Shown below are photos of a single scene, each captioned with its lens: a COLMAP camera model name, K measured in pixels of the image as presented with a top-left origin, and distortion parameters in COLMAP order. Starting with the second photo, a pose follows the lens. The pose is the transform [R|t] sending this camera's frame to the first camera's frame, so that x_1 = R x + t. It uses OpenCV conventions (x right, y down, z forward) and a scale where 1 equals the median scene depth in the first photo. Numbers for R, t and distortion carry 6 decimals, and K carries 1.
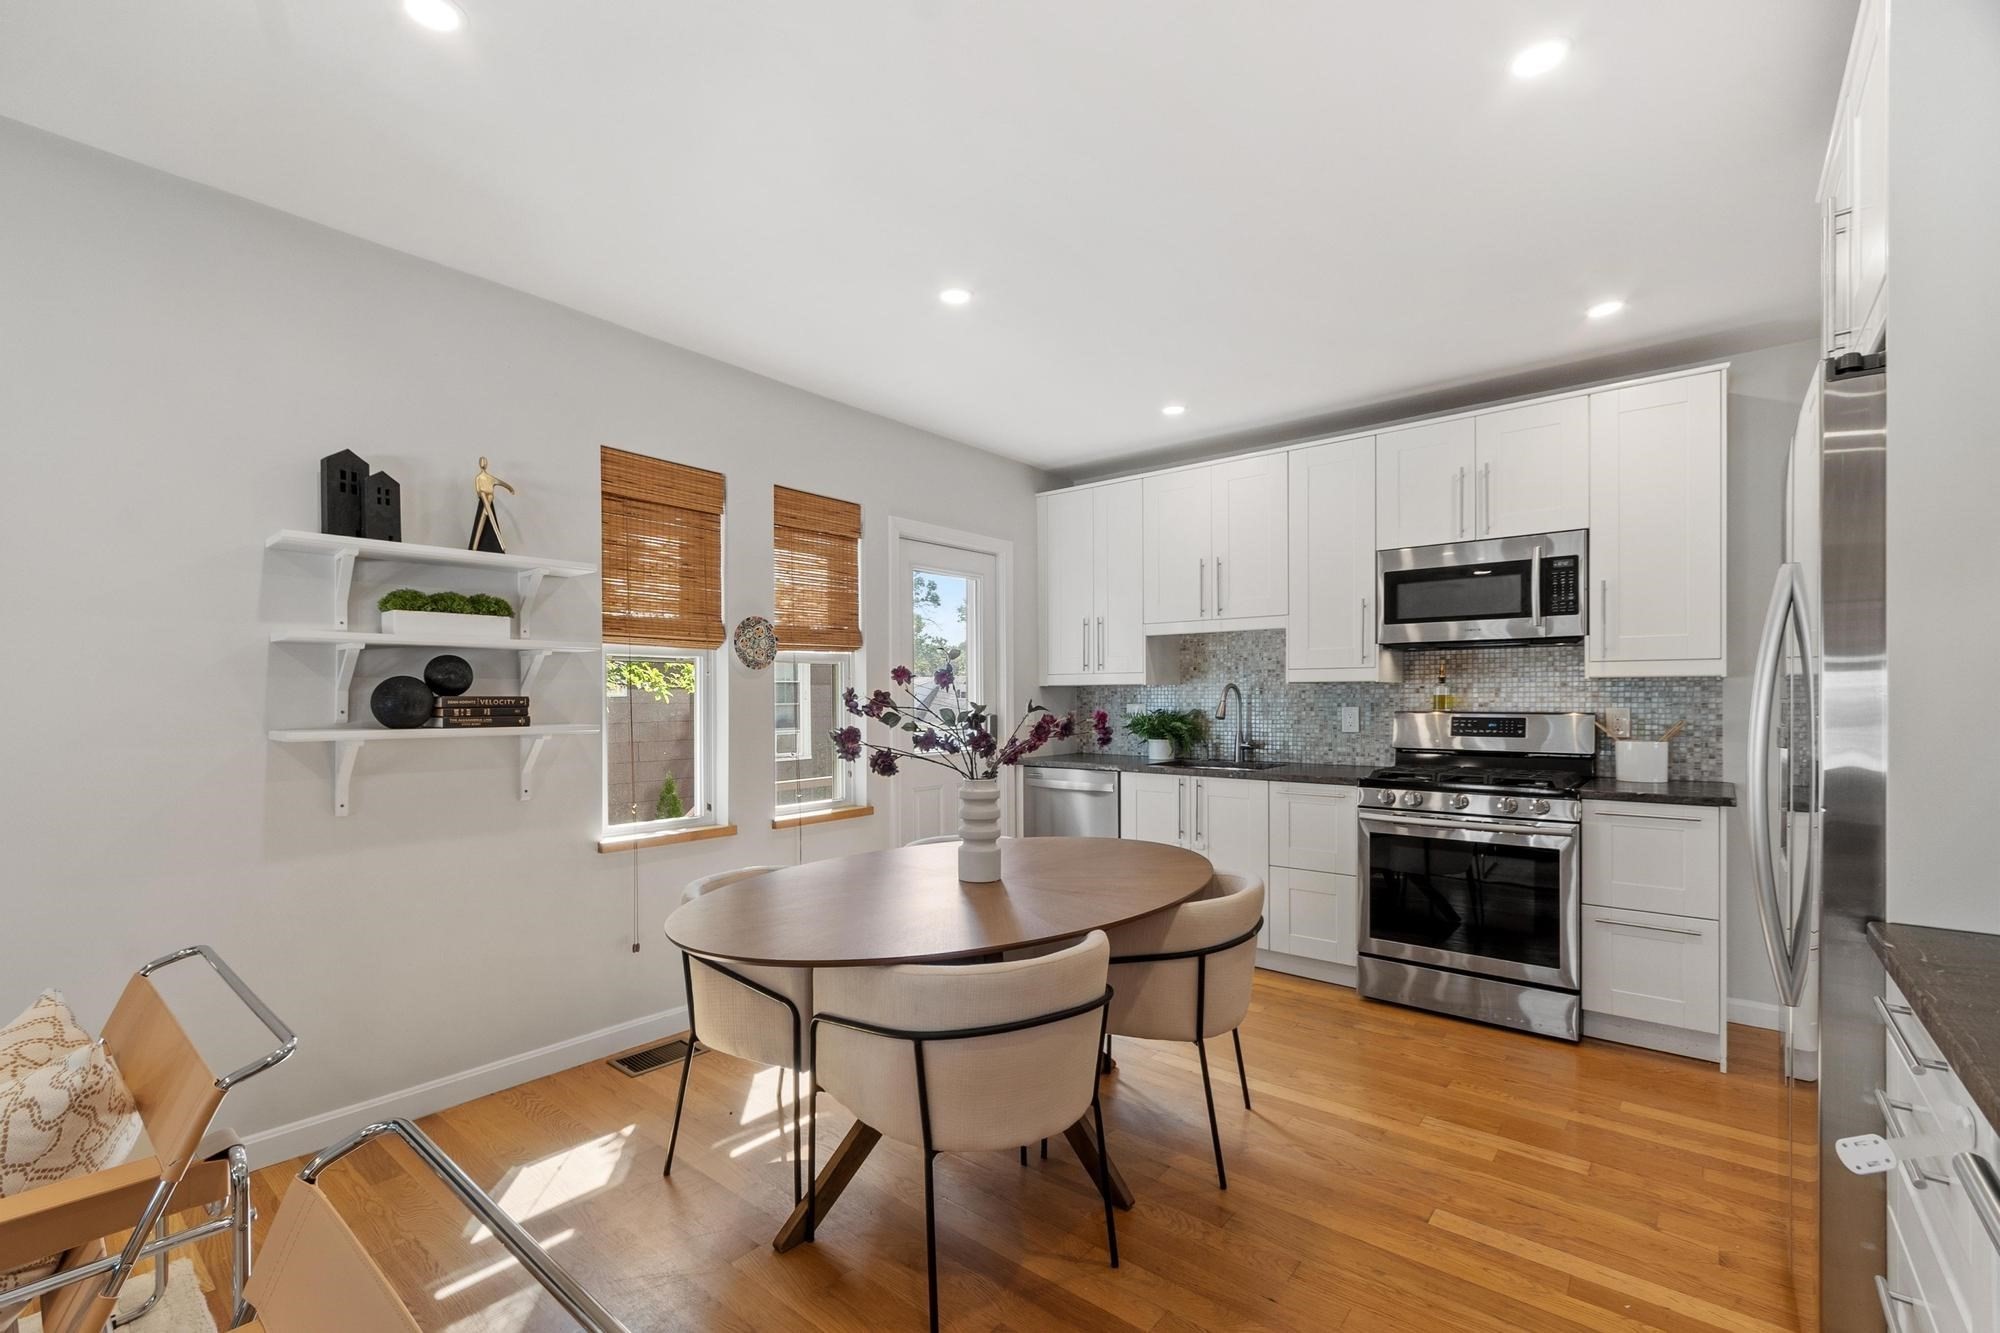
lens RADIAL K [[865.9, 0, 972.5], [0, 865.9, 700.9], [0, 0, 1]] dist [0.001251, 0.000202]
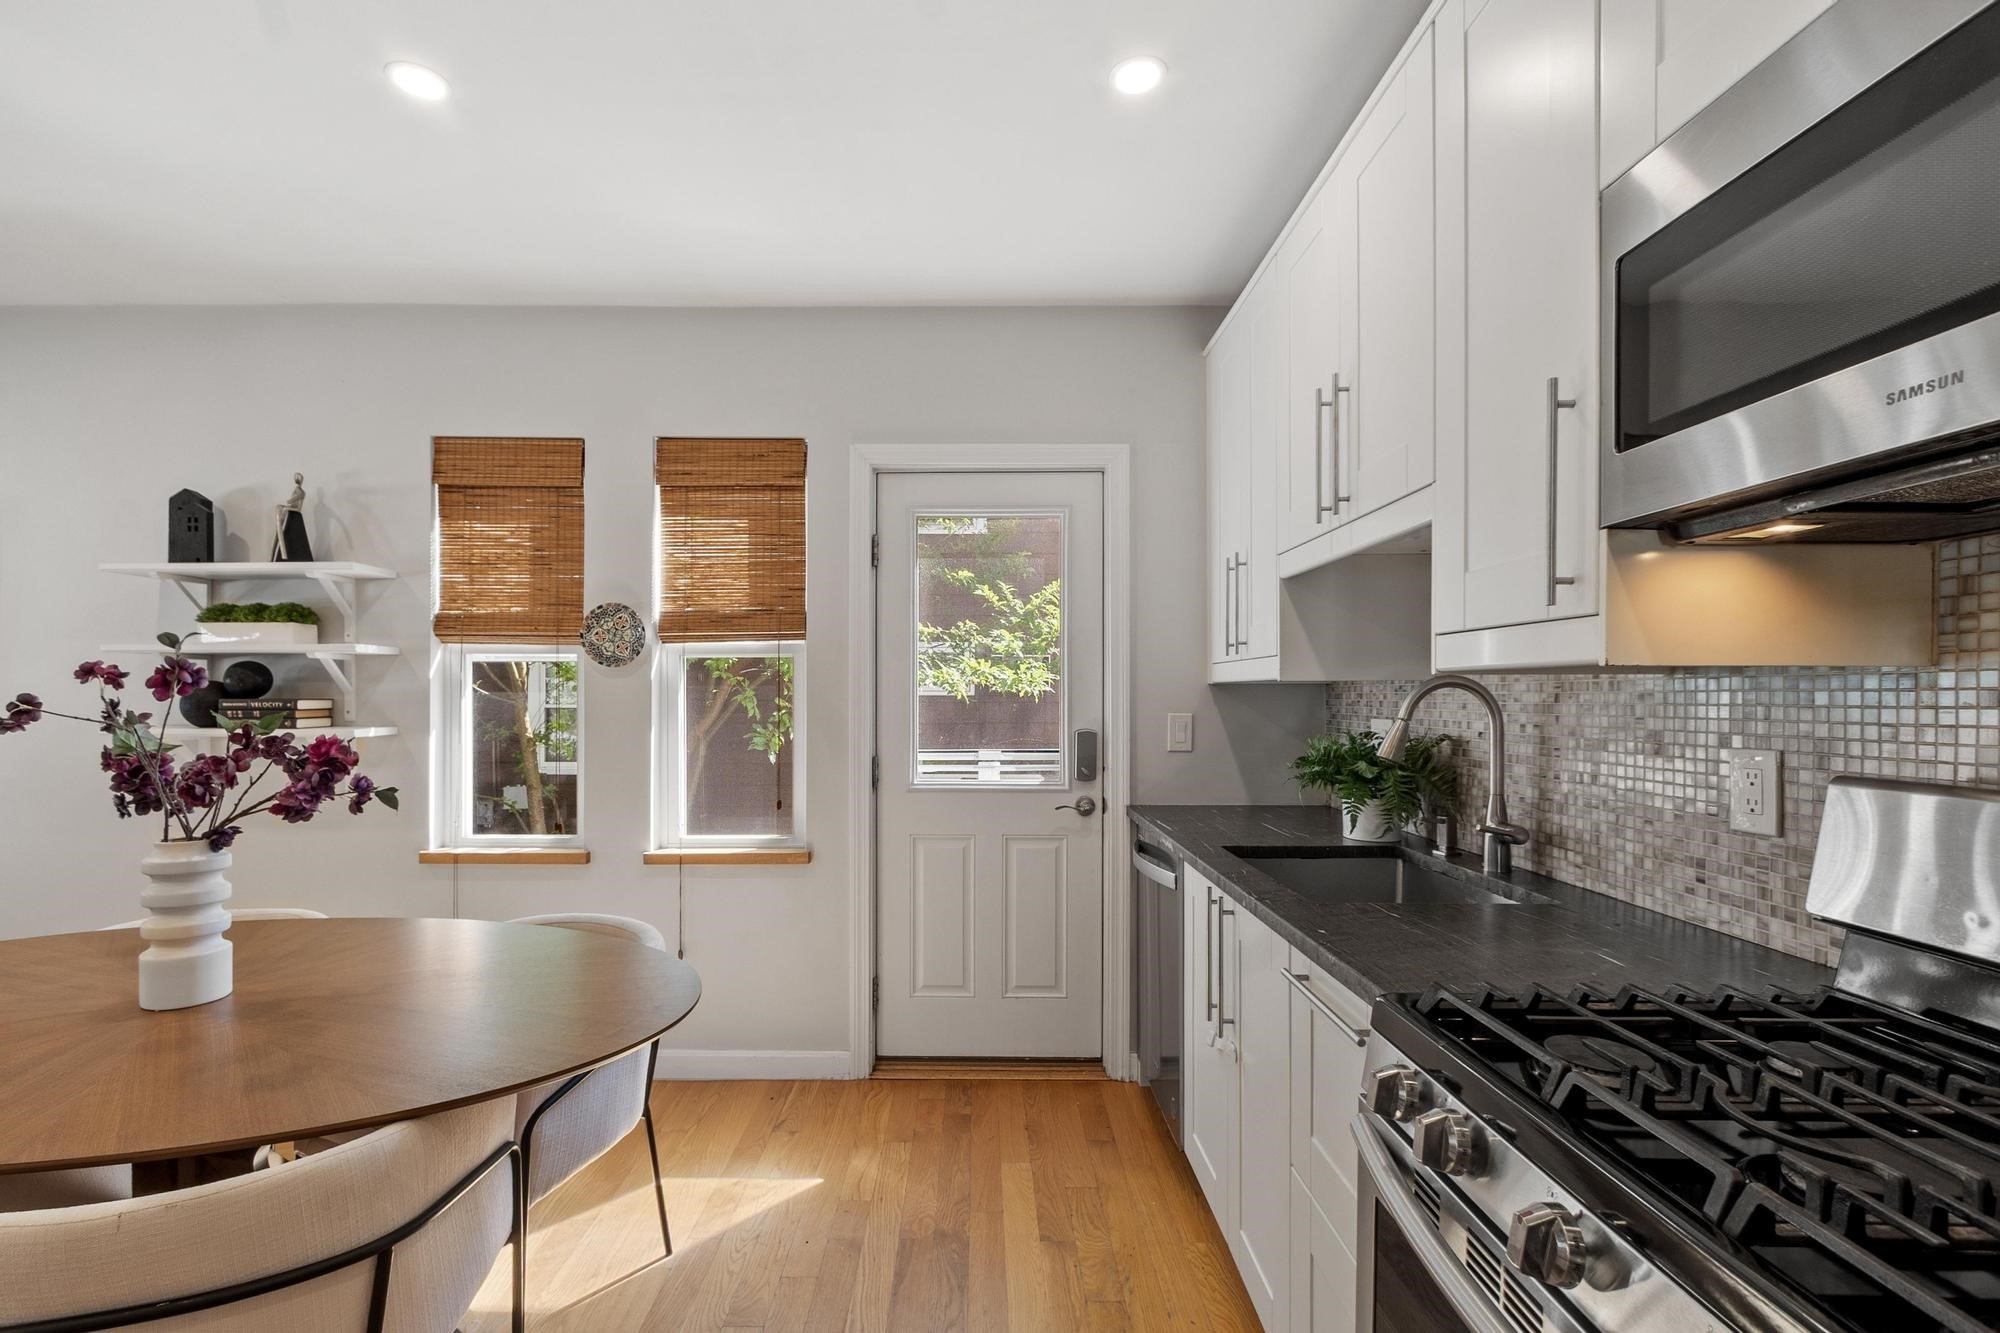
lens RADIAL K [[865.9, 0, 976.6], [0, 865.9, 698.2], [0, 0, 1]] dist [0.001251, 0.000202]
pose [[0.646290, 0.007967, -0.763050, 0.637814], [-0.007378, 0.999964, 0.004192, -0.013528], [0.763056, 0.002921, 0.646325, 0.774388]]
